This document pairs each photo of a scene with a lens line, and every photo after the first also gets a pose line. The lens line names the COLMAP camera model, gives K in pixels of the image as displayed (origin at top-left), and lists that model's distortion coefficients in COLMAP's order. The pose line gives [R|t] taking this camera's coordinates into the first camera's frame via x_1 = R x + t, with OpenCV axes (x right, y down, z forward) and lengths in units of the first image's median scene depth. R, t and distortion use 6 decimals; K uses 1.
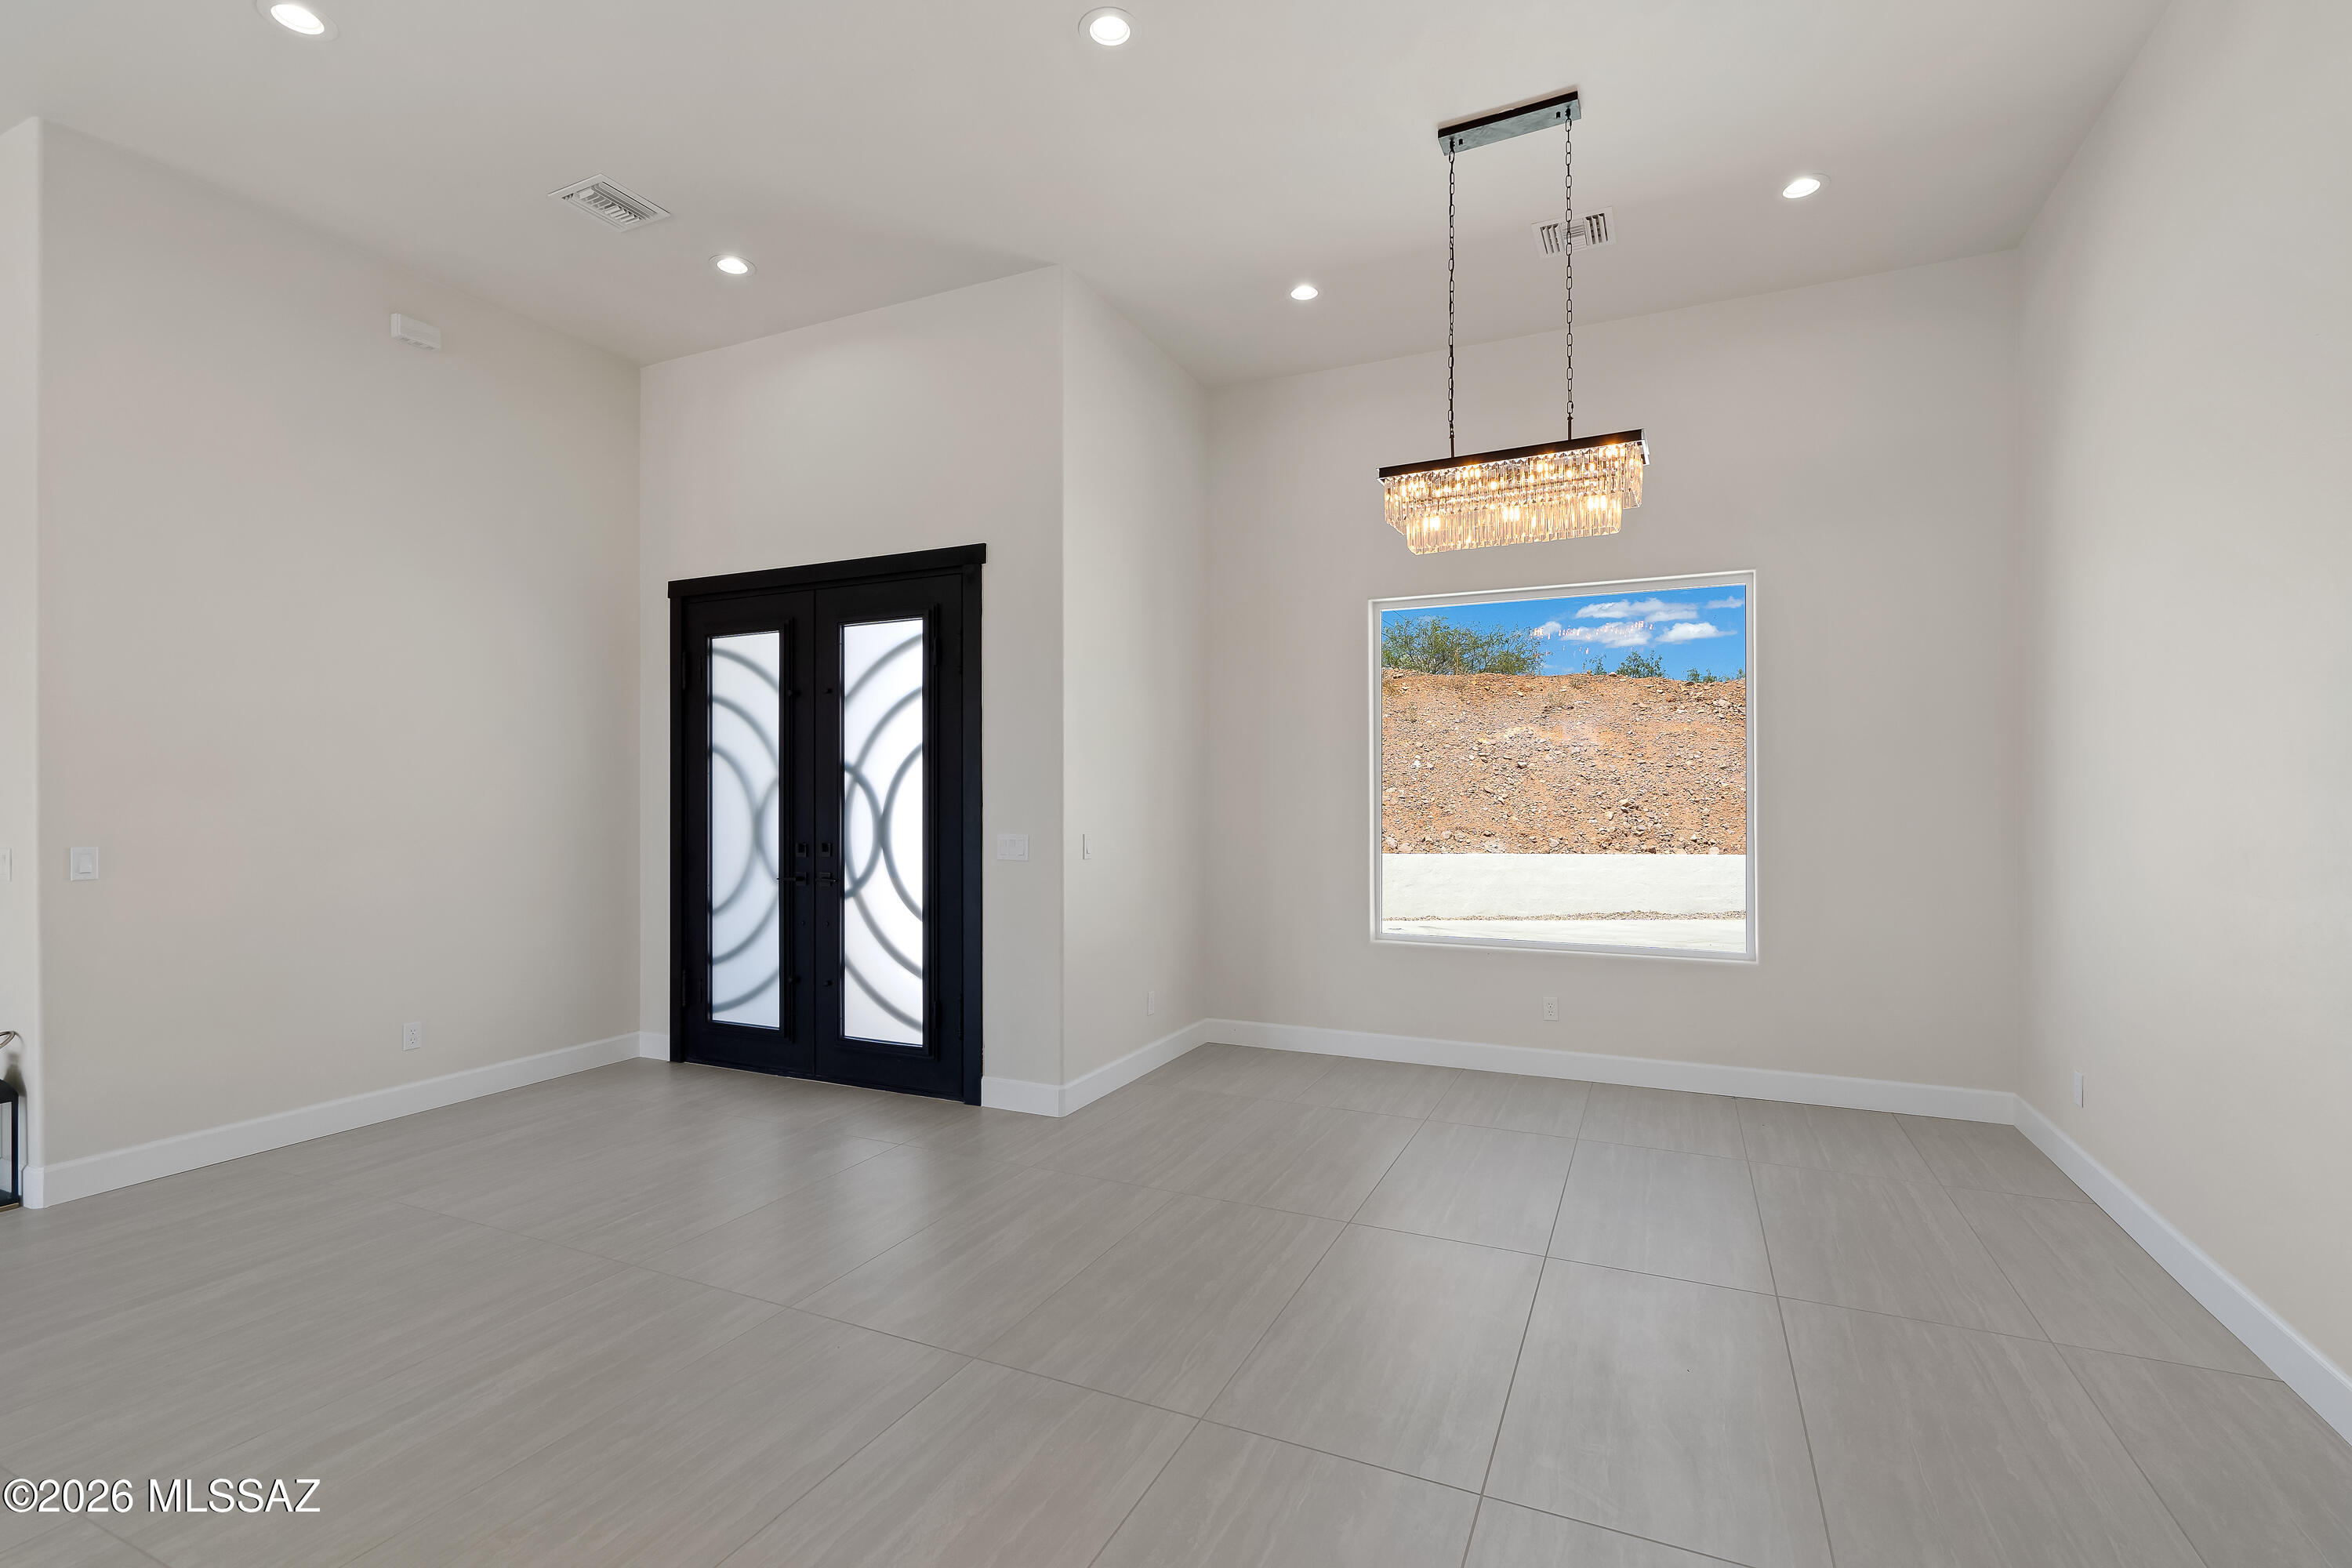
lens RADIAL K [[1045.5, 0, 1185.9], [0, 1045.5, 788.9], [0, 0, 1]] dist [-0.000193, 0.000100]
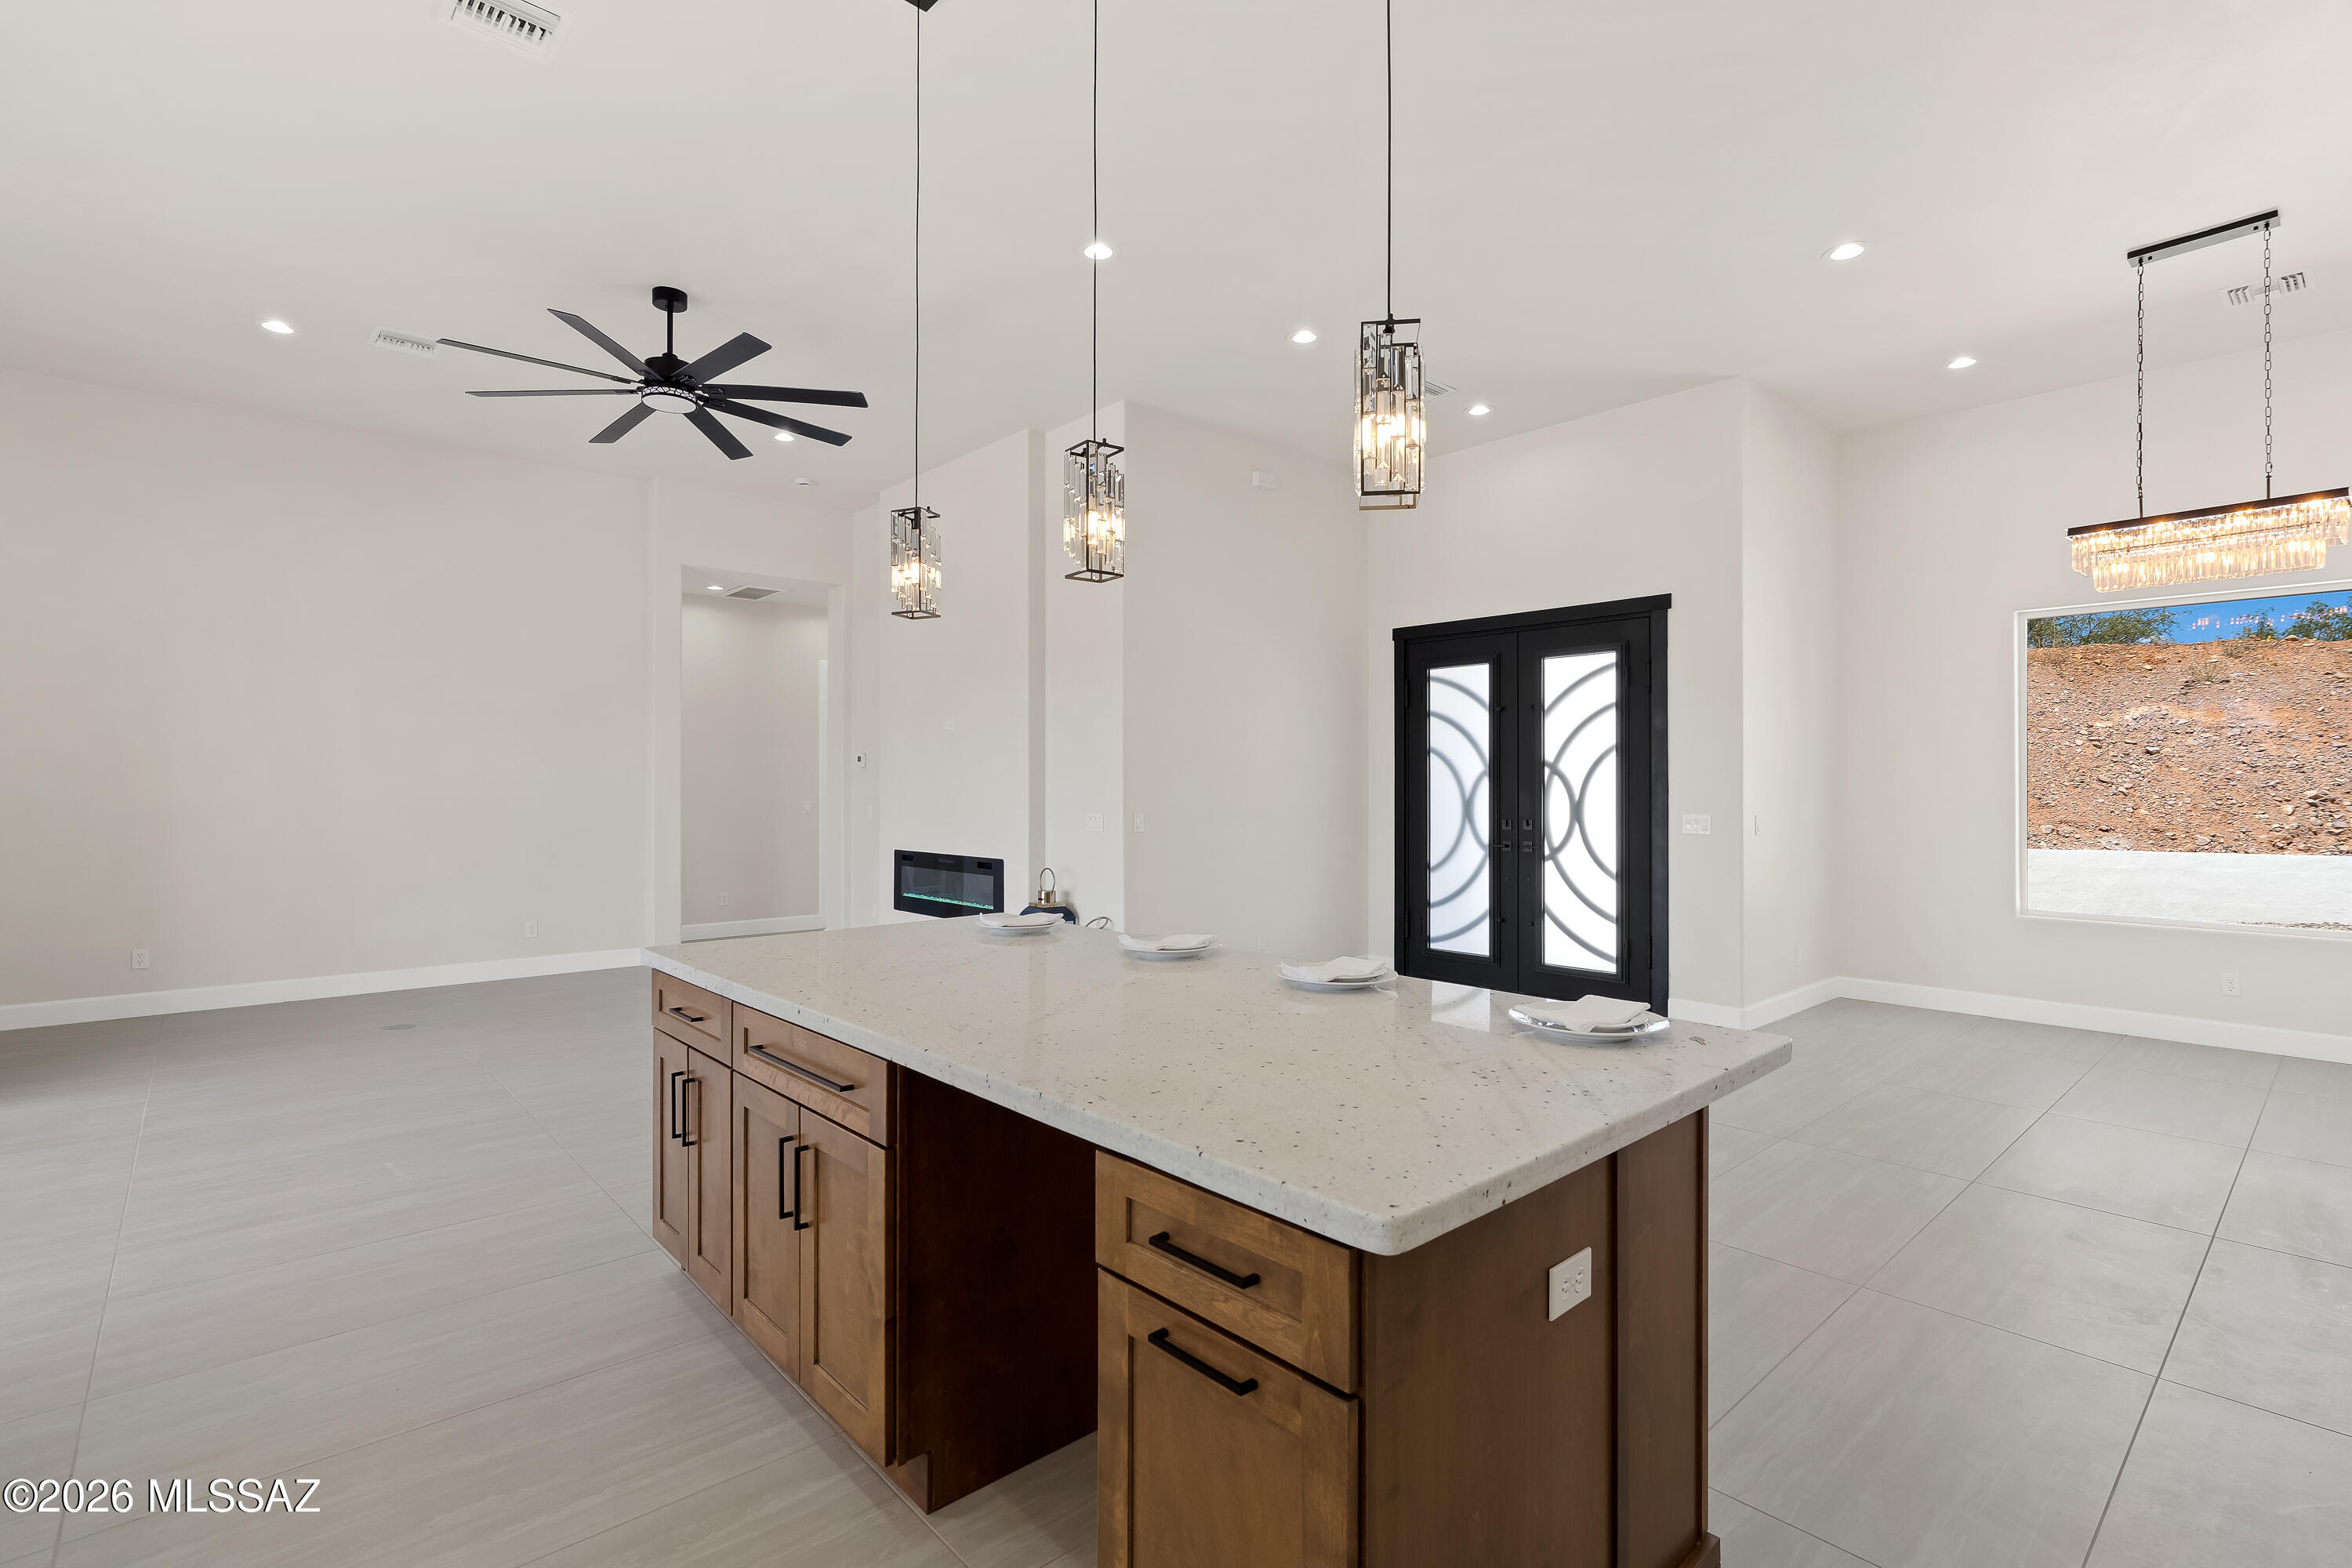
lens RADIAL K [[1086.8, 0, 1167.0], [0, 1086.8, 776.2], [0, 0, 1]] dist [-0.006331, 0.004607]
pose [[0.916688, -0.000982, -0.399604, -0.205546], [0.000554, 0.999999, -0.001185, -0.002605], [0.399604, 0.000865, 0.916687, -0.453872]]
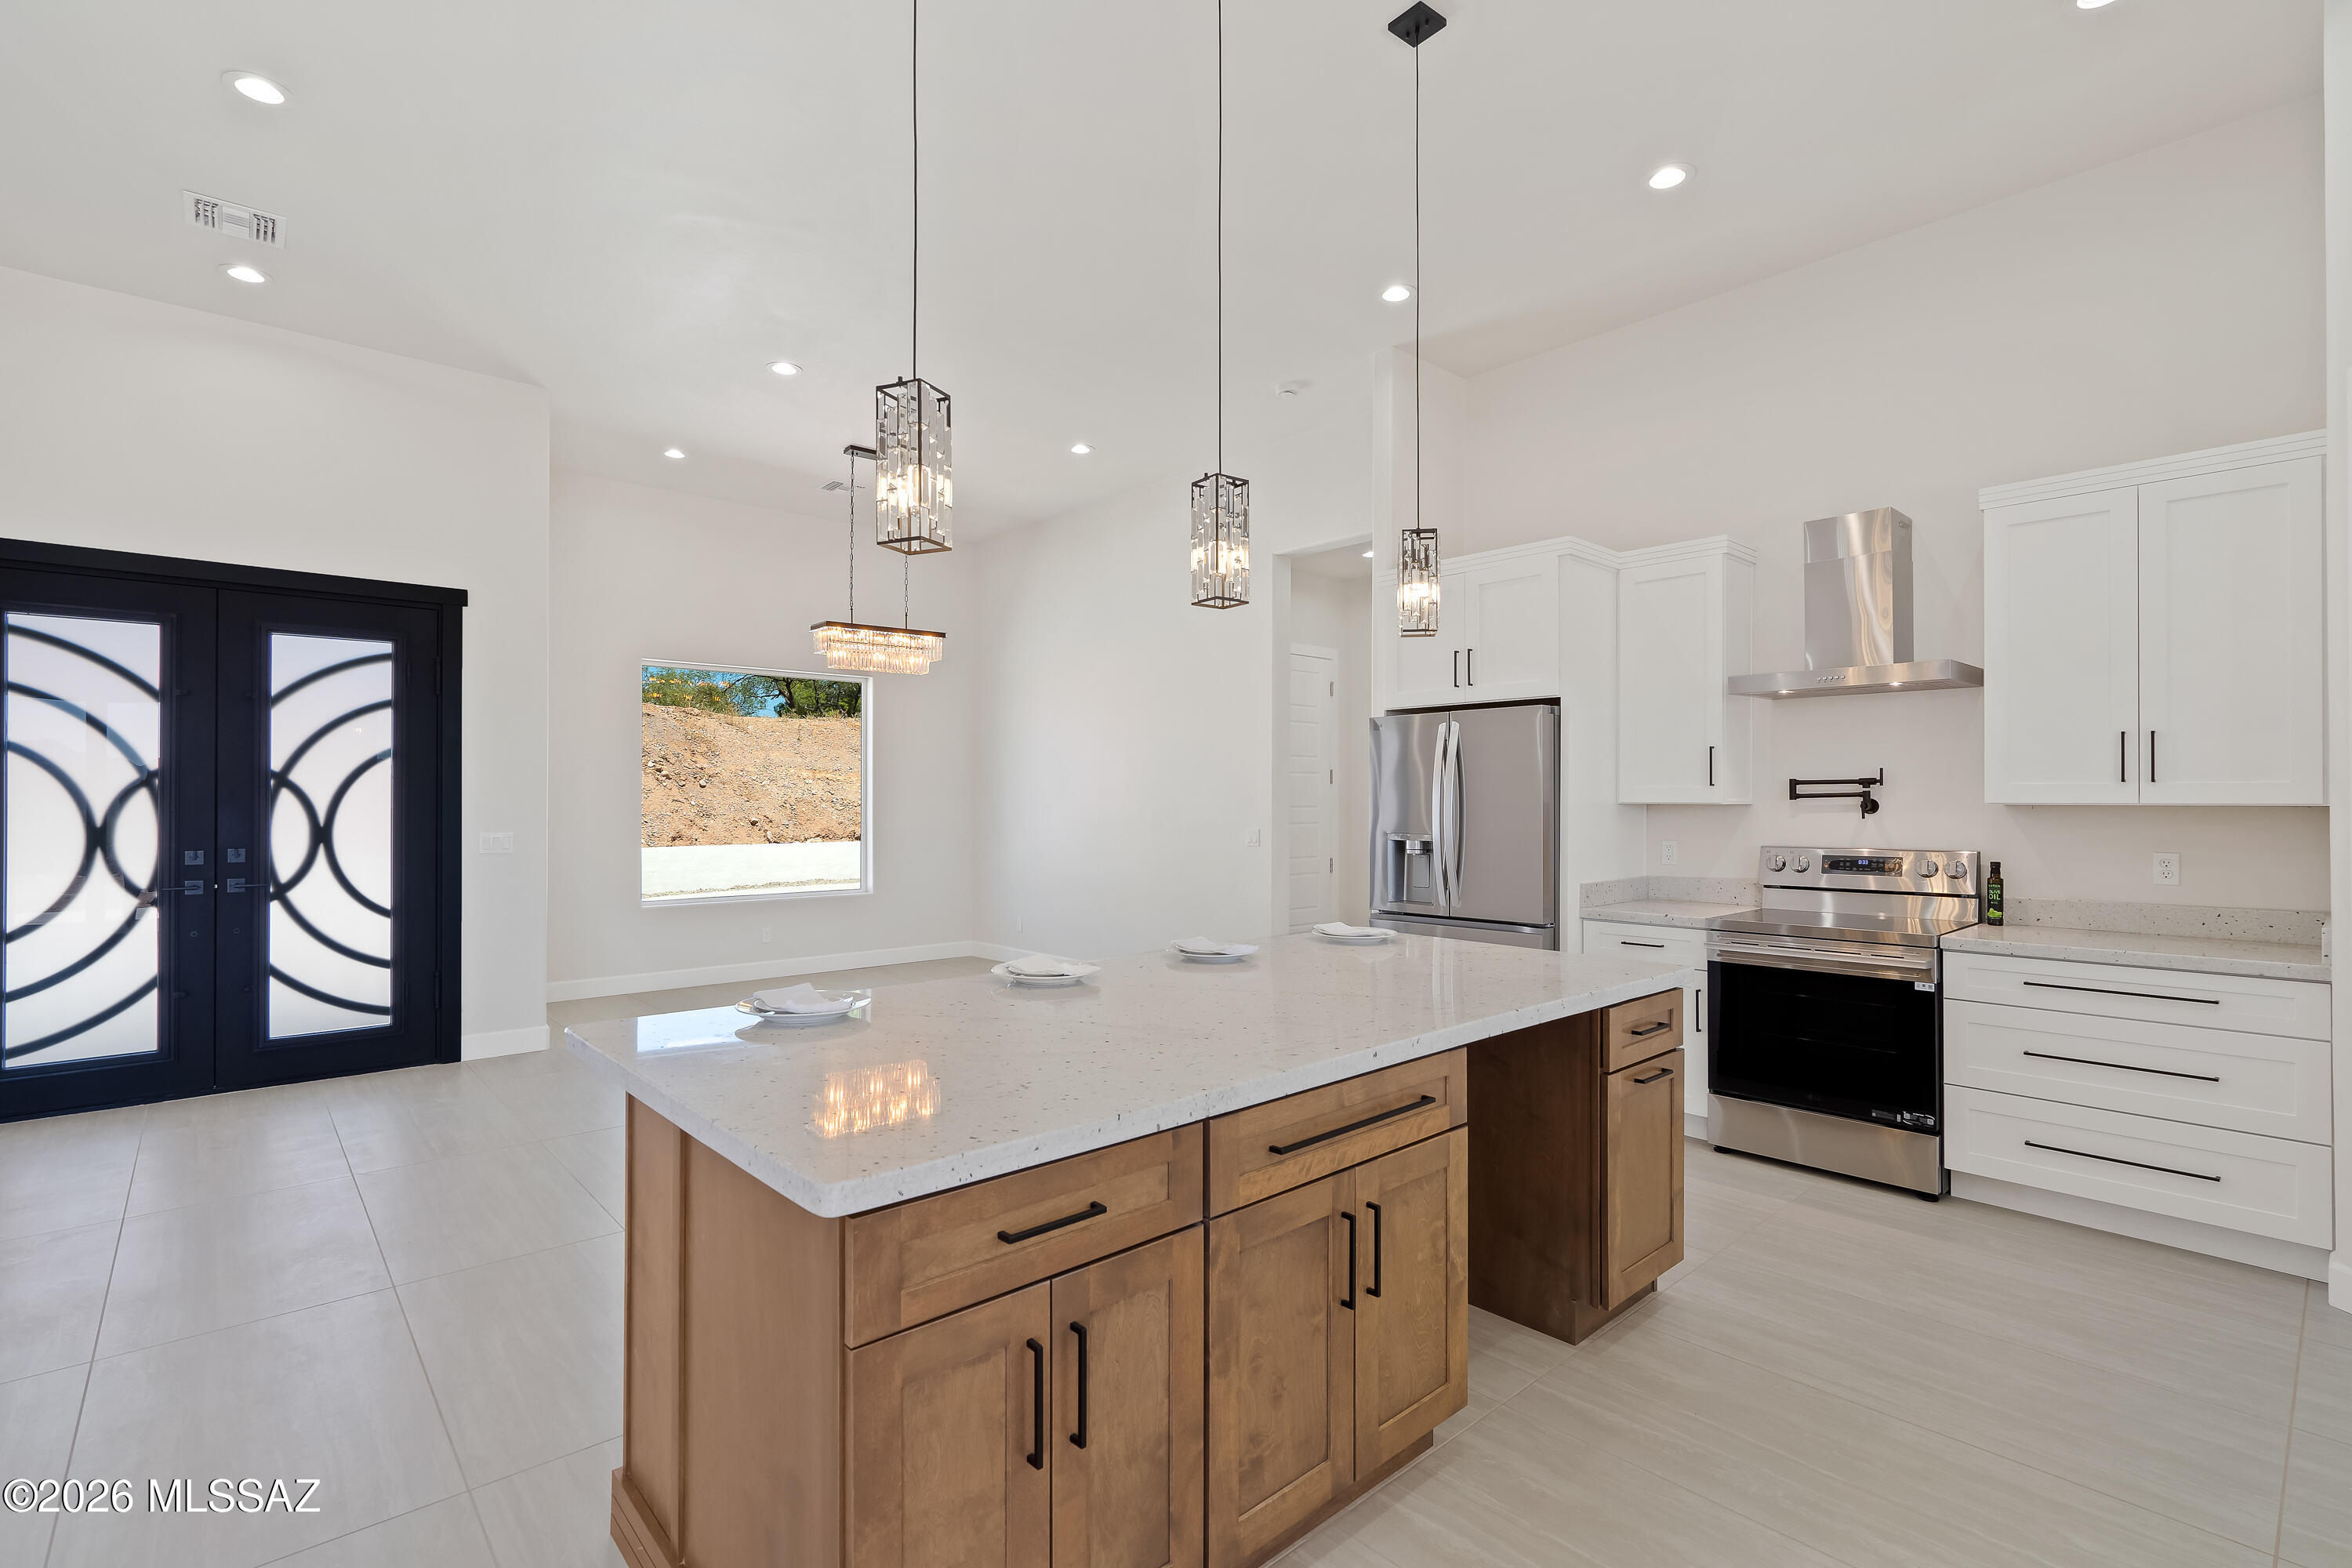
lens RADIAL K [[1075.6, 0, 1169.1], [0, 1075.6, 792.2], [0, 0, 1]] dist [-0.001217, 0.001664]
pose [[0.398559, 0.007607, 0.917111, -0.896433], [-0.006422, 0.999964, -0.005504, -0.001349], [-0.917120, -0.003696, 0.398593, -0.202909]]
